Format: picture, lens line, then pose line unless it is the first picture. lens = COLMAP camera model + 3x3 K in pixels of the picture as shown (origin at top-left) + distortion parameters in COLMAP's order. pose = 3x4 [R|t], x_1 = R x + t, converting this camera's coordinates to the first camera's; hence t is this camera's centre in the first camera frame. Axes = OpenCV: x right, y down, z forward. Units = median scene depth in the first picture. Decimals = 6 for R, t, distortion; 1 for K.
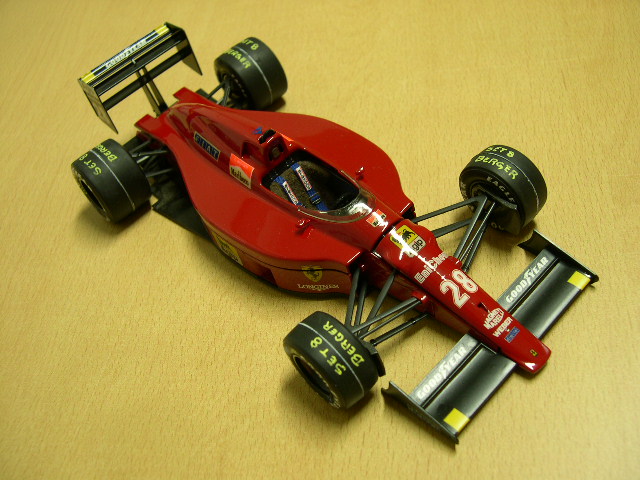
lens RADIAL K [[773.7, 0, 320.0], [0, 773.7, 240.0], [0, 0, 1]] dist [-0.150537, 0.050782]
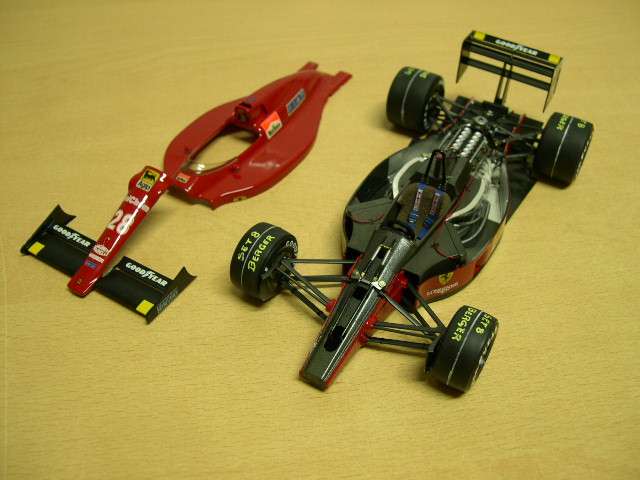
lens RADIAL K [[773.7, 0, 320.0], [0, 773.7, 240.0], [0, 0, 1]] dist [-0.150537, 0.050782]
pose [[0.238896, 0.810323, -0.535075, 0.558138], [-0.744113, 0.506793, 0.435266, -0.397396], [0.623878, 0.294173, 0.724043, 0.062440]]
